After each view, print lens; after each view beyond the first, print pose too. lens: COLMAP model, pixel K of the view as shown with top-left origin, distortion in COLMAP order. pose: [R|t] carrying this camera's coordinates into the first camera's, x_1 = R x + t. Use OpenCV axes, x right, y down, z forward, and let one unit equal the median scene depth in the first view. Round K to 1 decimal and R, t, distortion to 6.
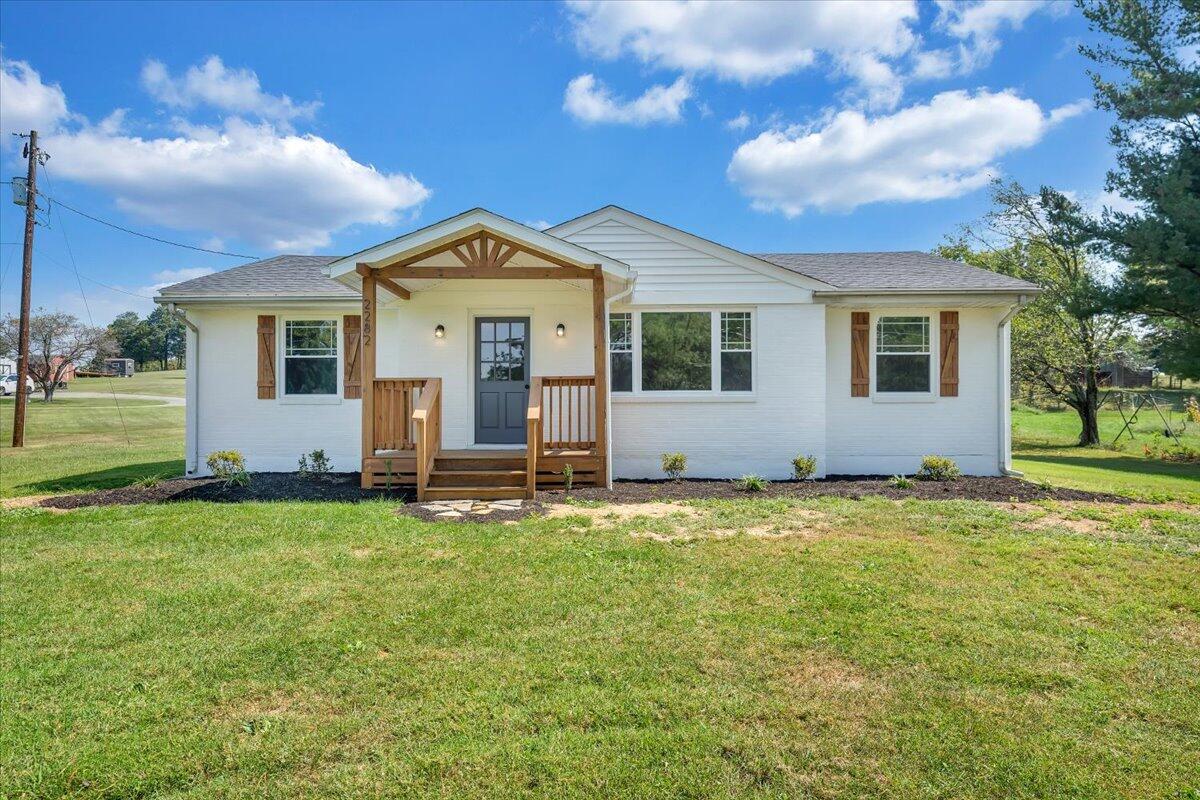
lens RADIAL K [[573.6, 0, 600.0], [0, 573.6, 400.0], [0, 0, 1]] dist [0.000847, 0.000114]
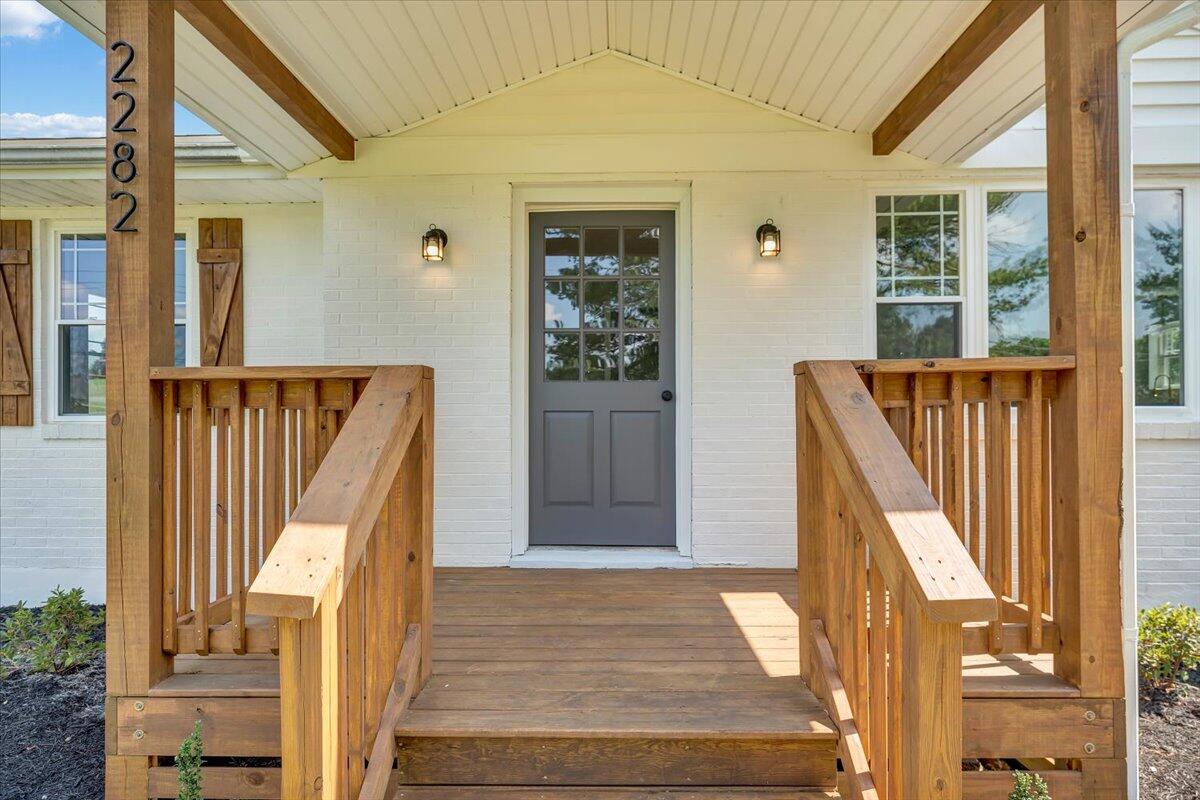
lens RADIAL K [[573.6, 0, 600.0], [0, 573.6, 400.0], [0, 0, 1]] dist [0.000847, 0.000114]
pose [[0.999893, -0.000528, -0.014596, -0.177926], [0.000484, 0.999995, -0.002988, -0.020854], [0.014598, 0.002981, 0.999889, 0.668003]]
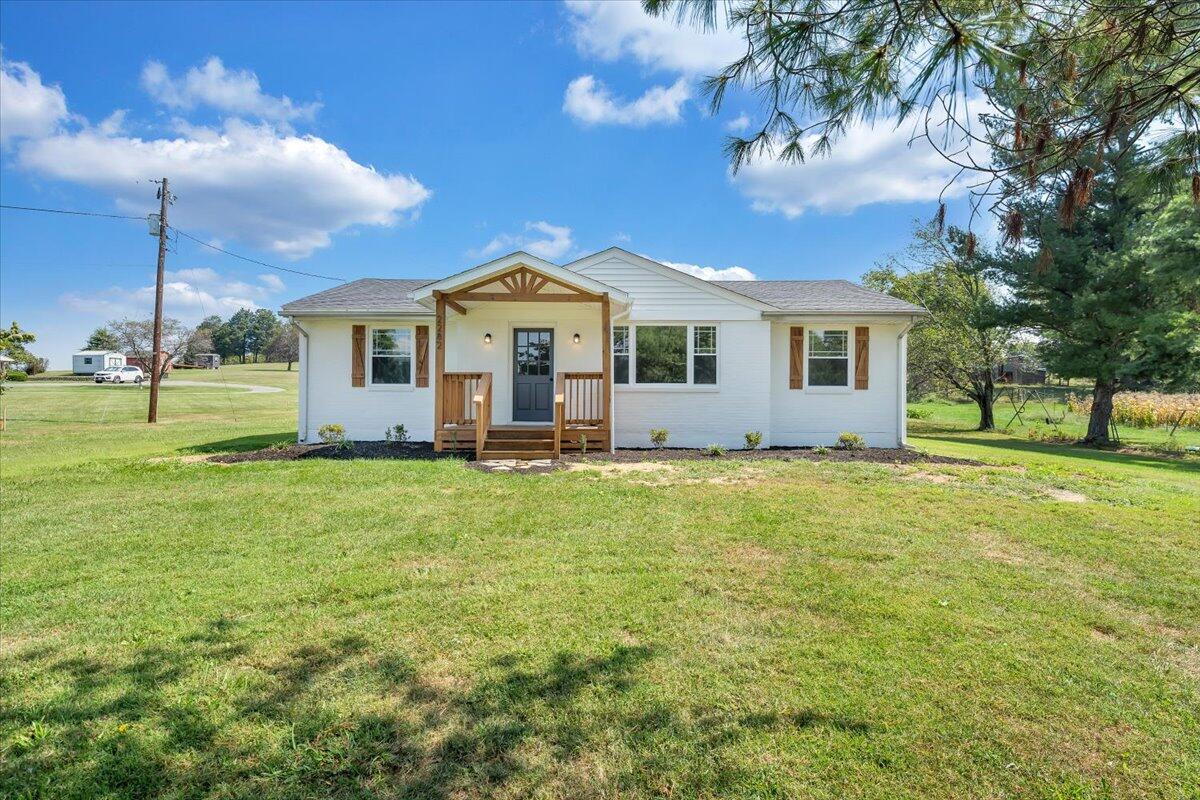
lens RADIAL K [[459.2, 0, 601.1], [0, 459.2, 395.6], [0, 0, 1]] dist [0.000072, -0.000047]
pose [[0.999959, 0.008540, 0.002955, -0.013295], [-0.008570, 0.999911, 0.010195, 0.002983], [-0.002867, -0.010220, 0.999944, -0.098372]]
